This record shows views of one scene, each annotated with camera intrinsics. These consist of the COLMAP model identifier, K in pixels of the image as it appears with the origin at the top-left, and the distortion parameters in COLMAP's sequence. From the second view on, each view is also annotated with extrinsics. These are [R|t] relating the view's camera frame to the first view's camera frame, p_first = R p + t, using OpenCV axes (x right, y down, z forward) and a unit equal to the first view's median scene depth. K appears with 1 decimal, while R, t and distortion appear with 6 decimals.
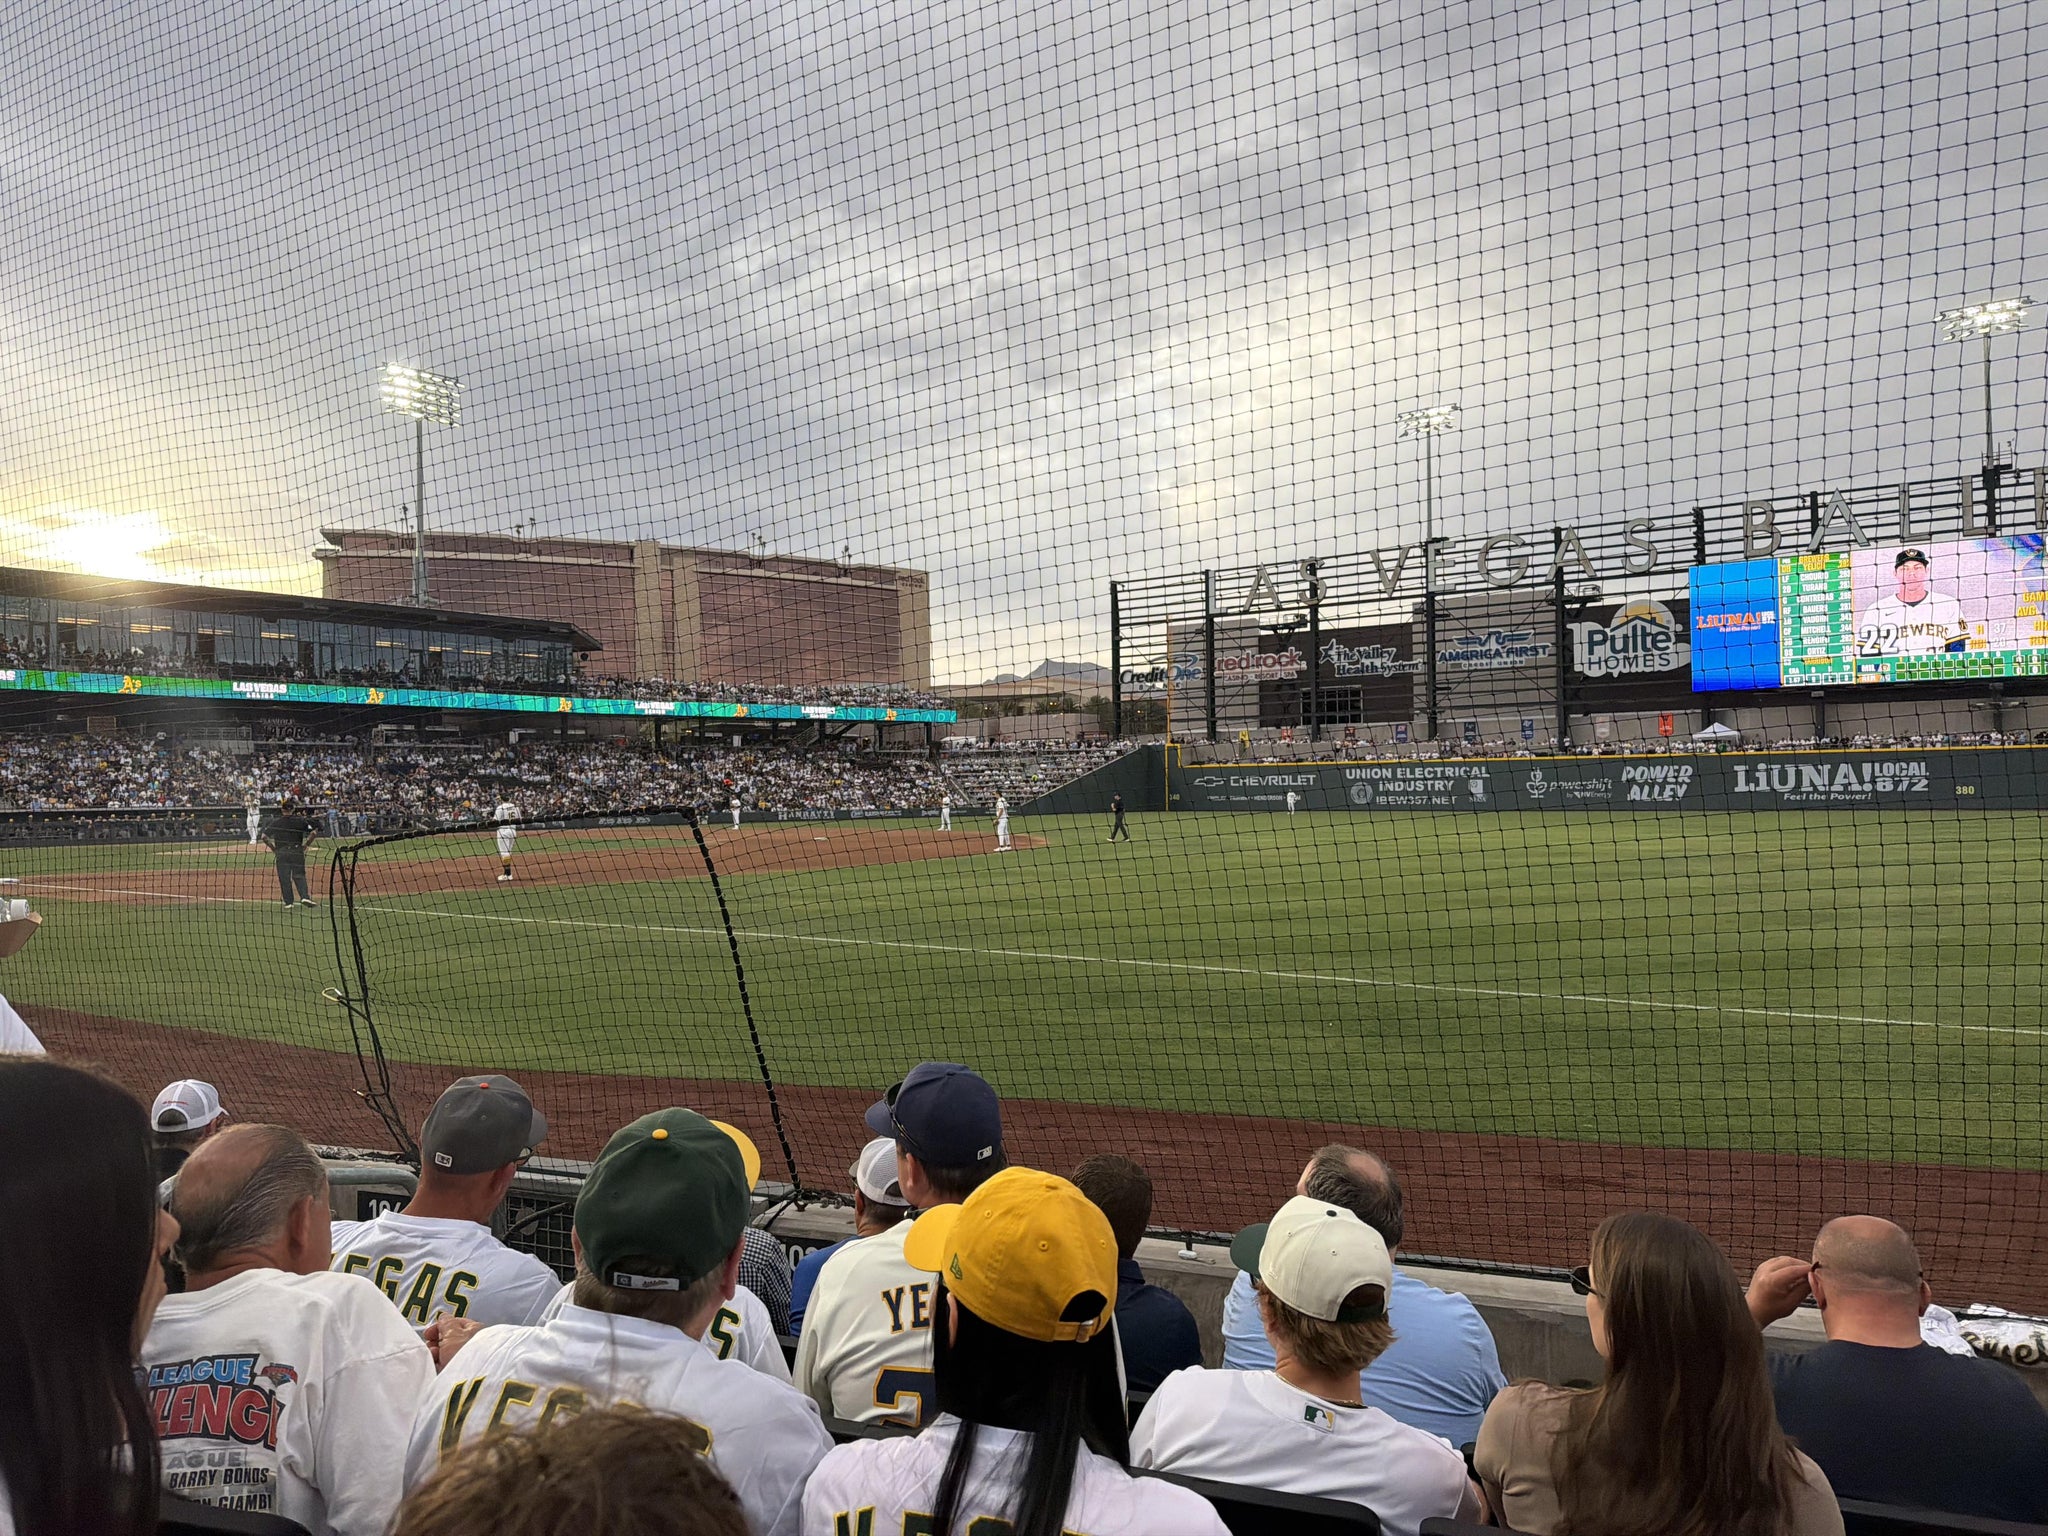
lens RADIAL K [[1426.7, 0, 990.2], [0, 1426.7, 777.7], [0, 0, 1]] dist [0.065886, -0.089315]
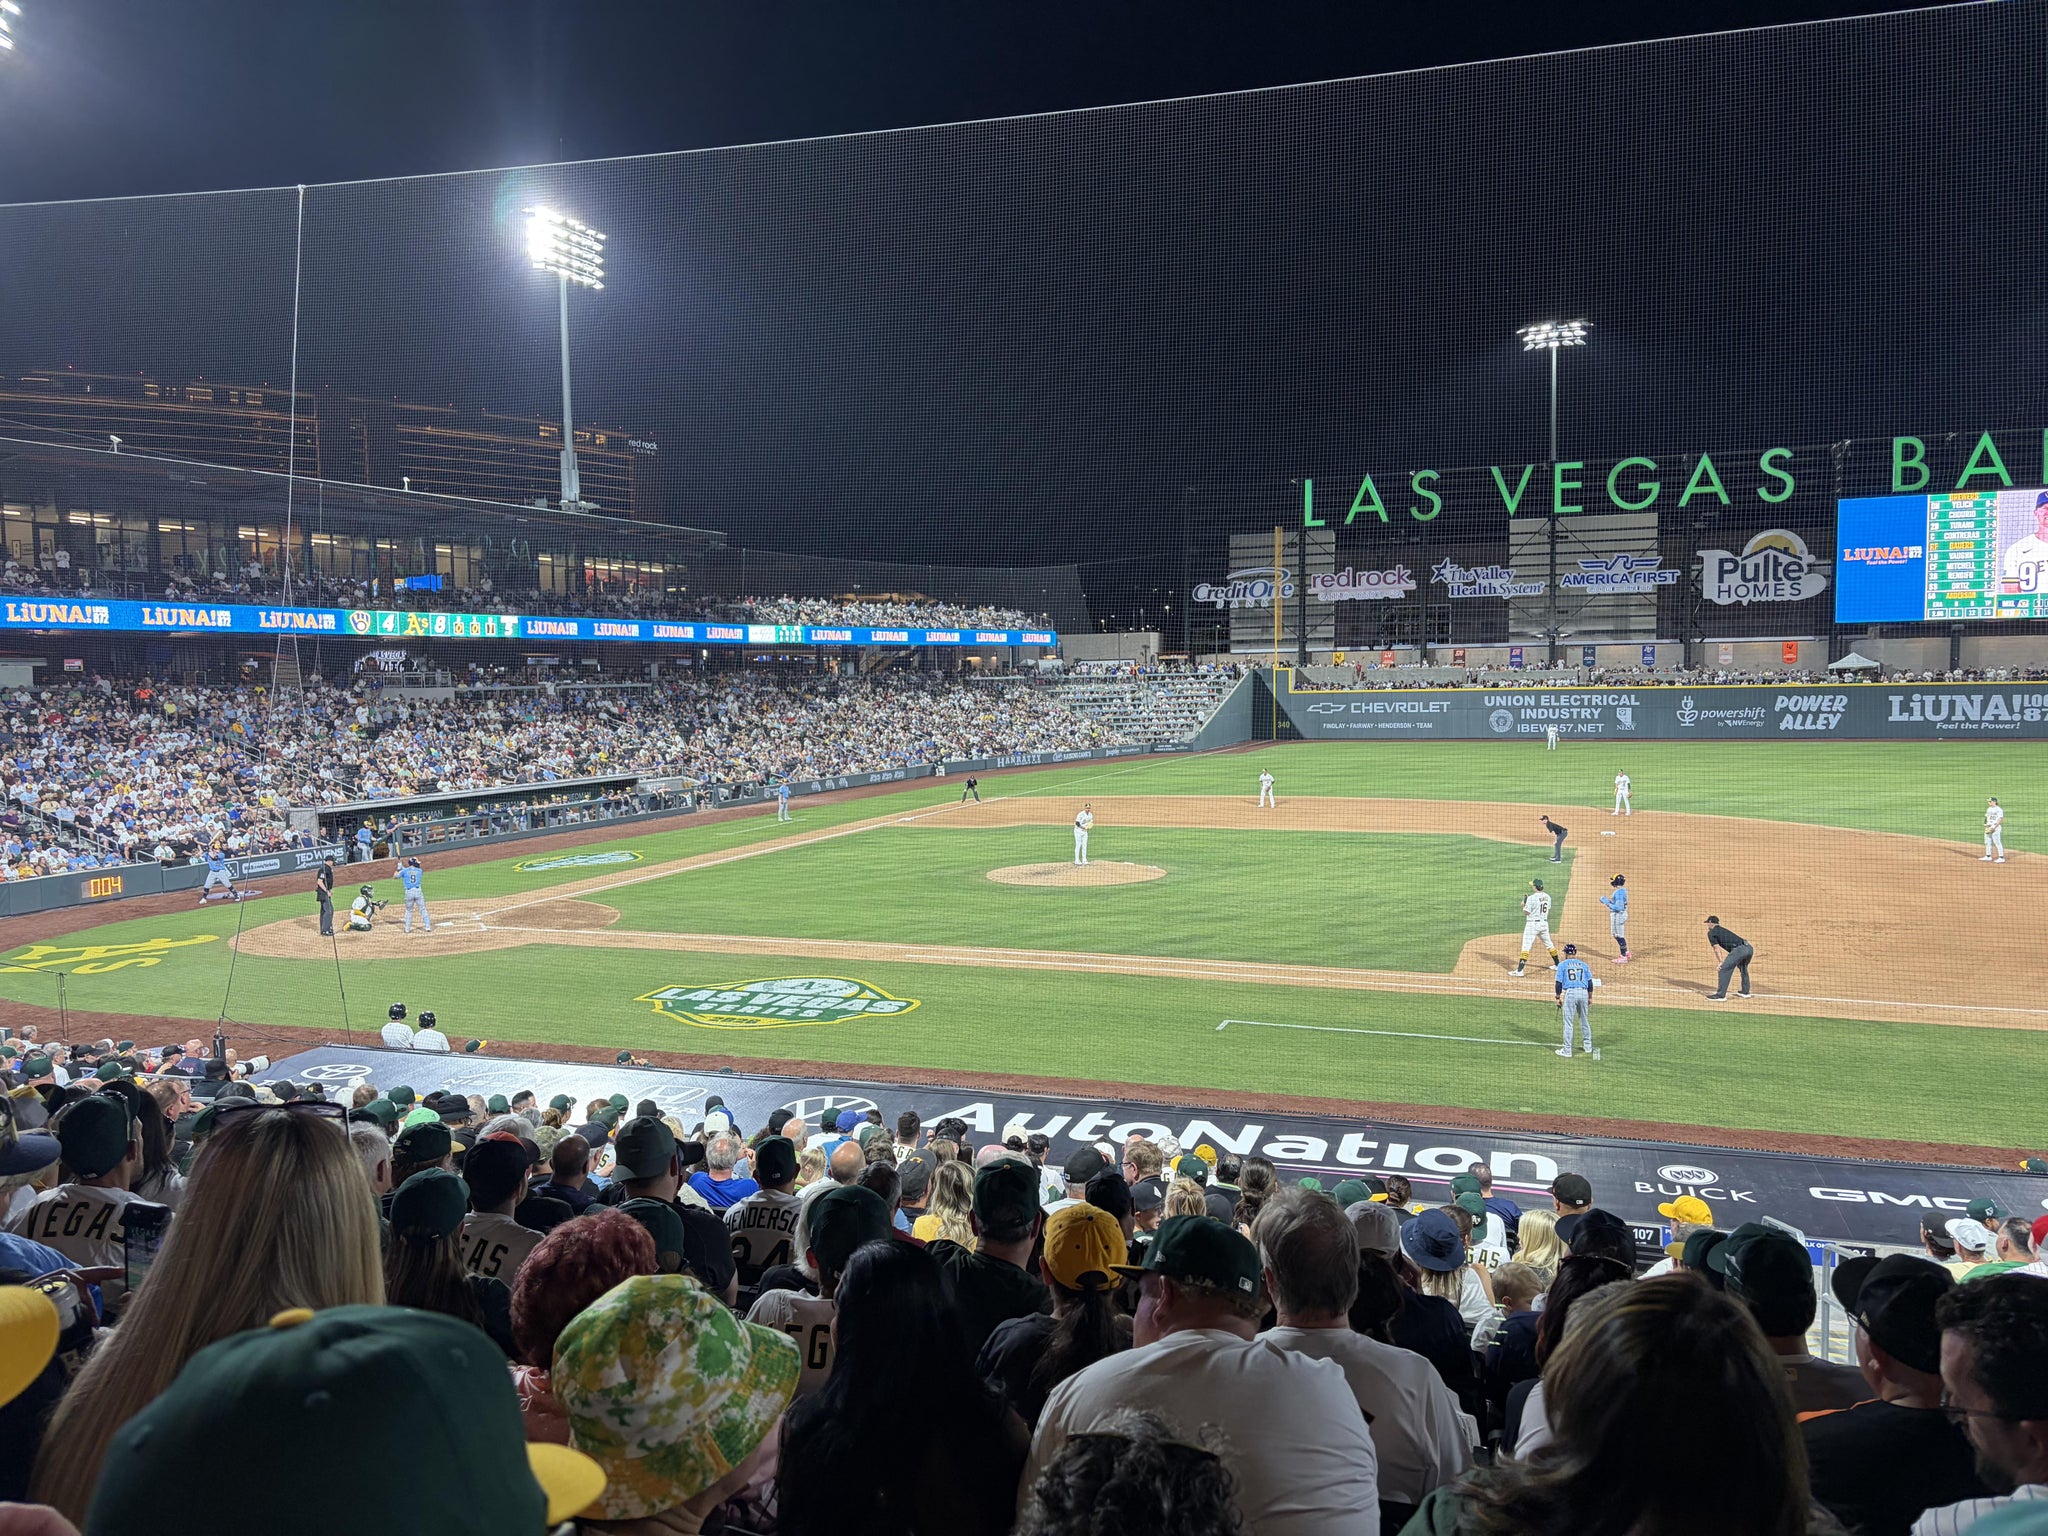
lens RADIAL K [[1523.6, 0, 995.8], [0, 1523.6, 811.3], [0, 0, 1]] dist [0.013785, -0.007318]
pose [[0.965852, -0.026787, 0.257707, -0.361844], [0.001849, 0.995329, 0.096528, -0.030406], [-0.259089, -0.092755, 0.961389, 0.084712]]
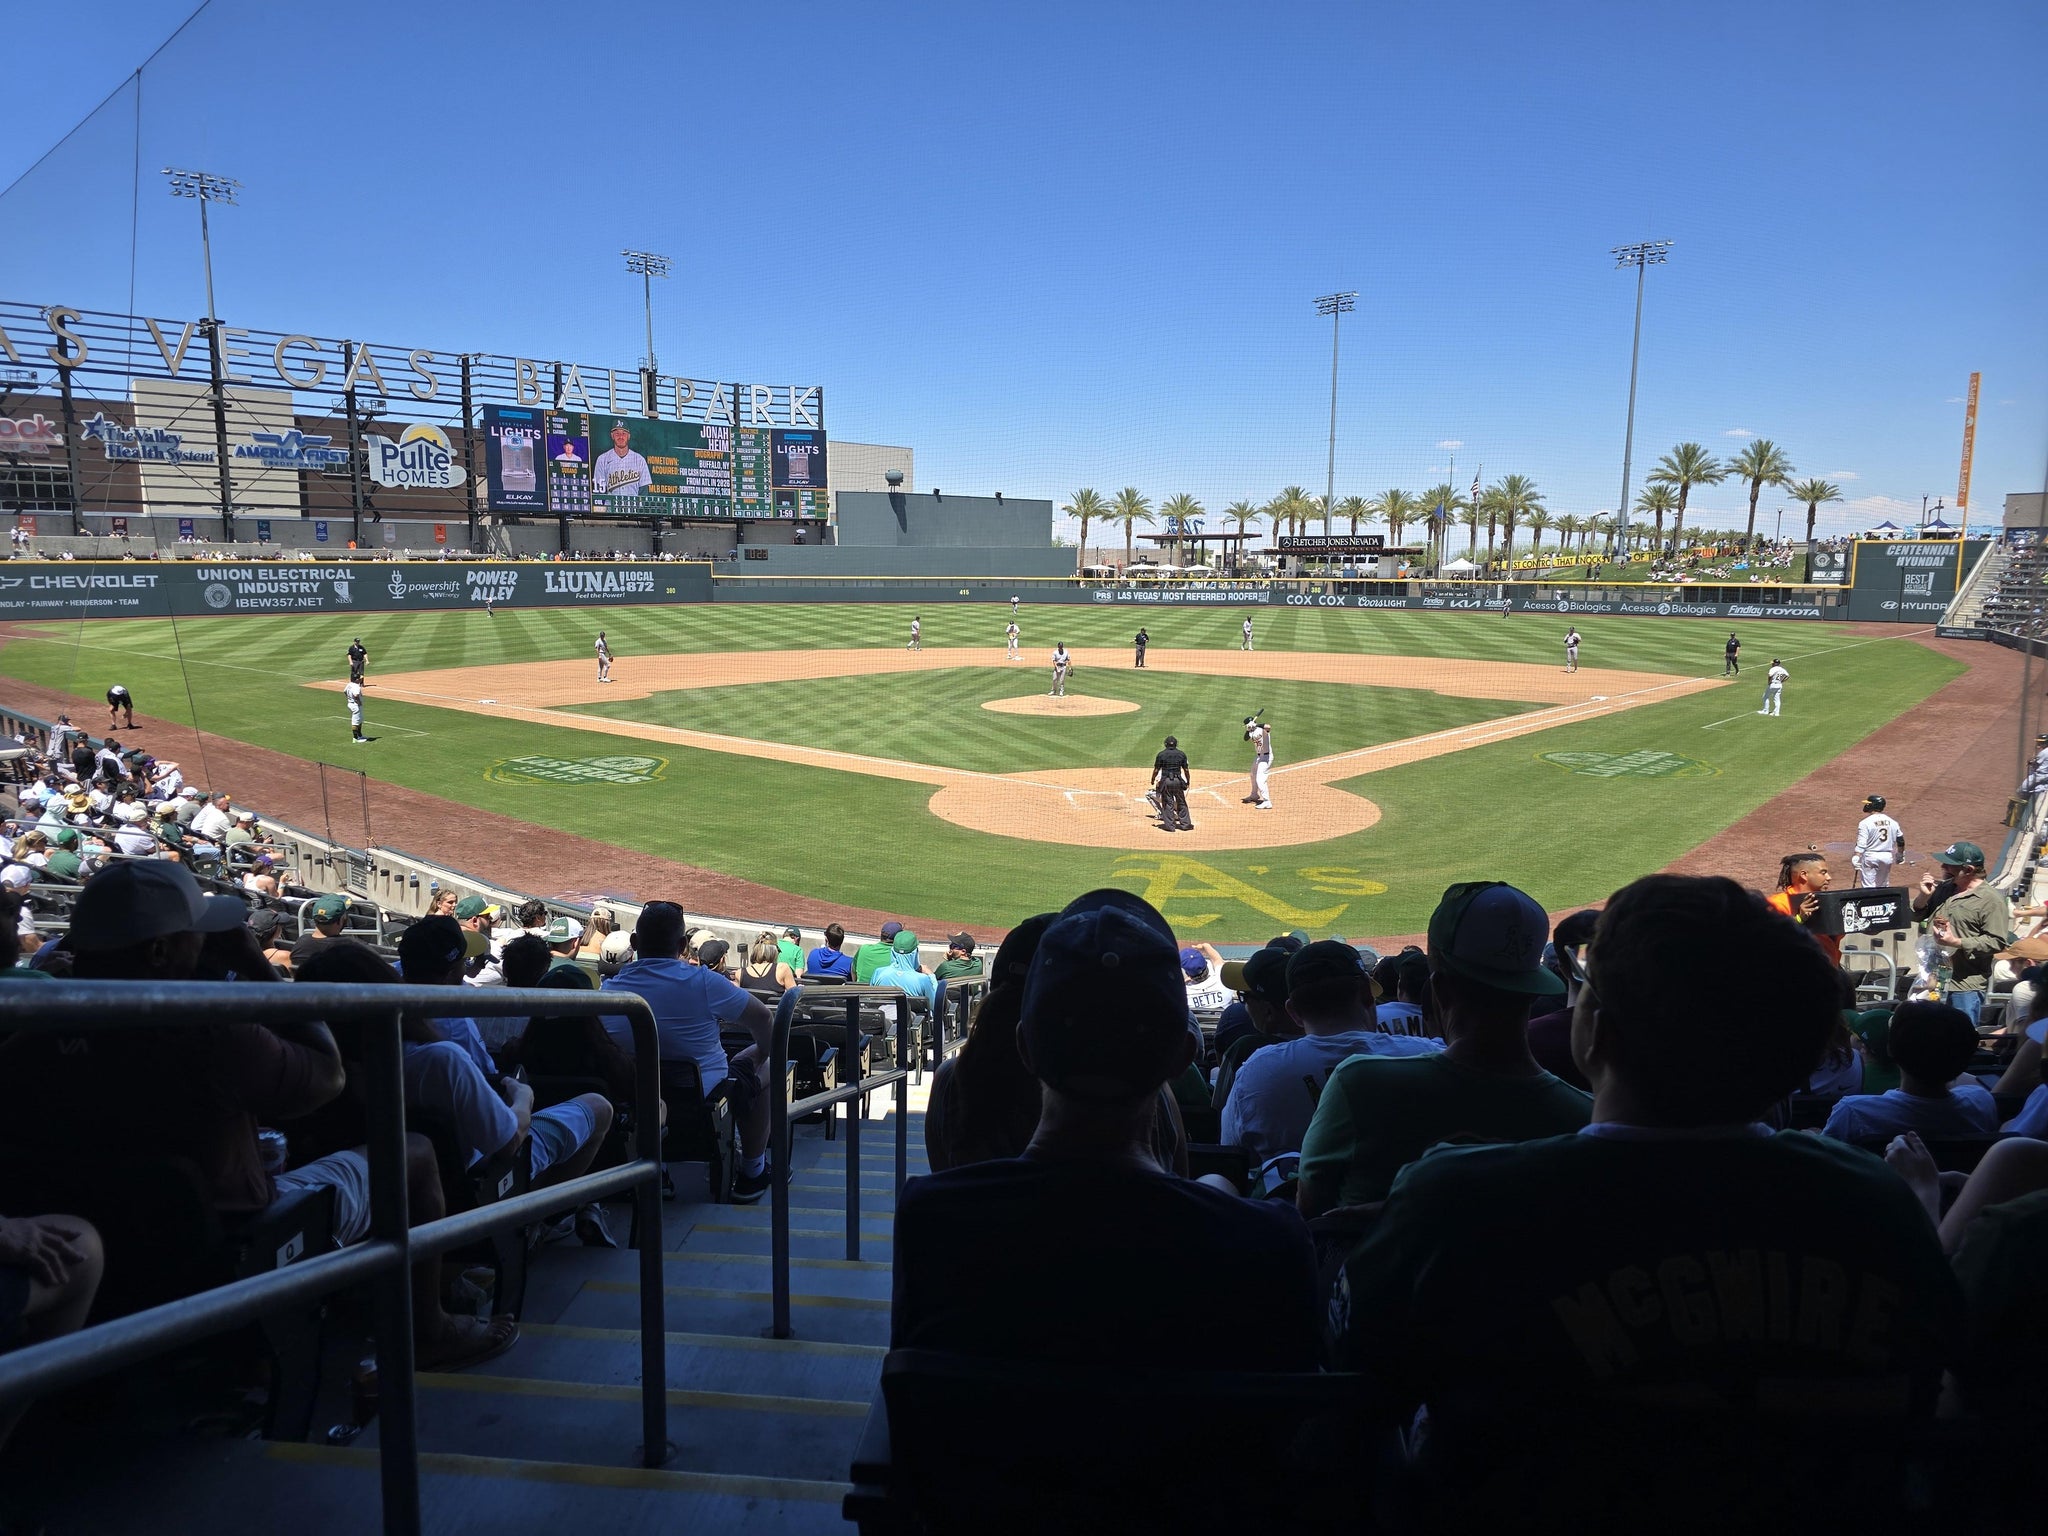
lens RADIAL K [[1334.2, 0, 1008.4], [0, 1334.2, 761.2], [0, 0, 1]] dist [0.017460, -0.016428]
pose [[0.087824, -0.137171, 0.986646, -0.591012], [-0.015811, 0.990157, 0.139067, -0.012395], [-0.996011, -0.027813, 0.084791, 0.436411]]
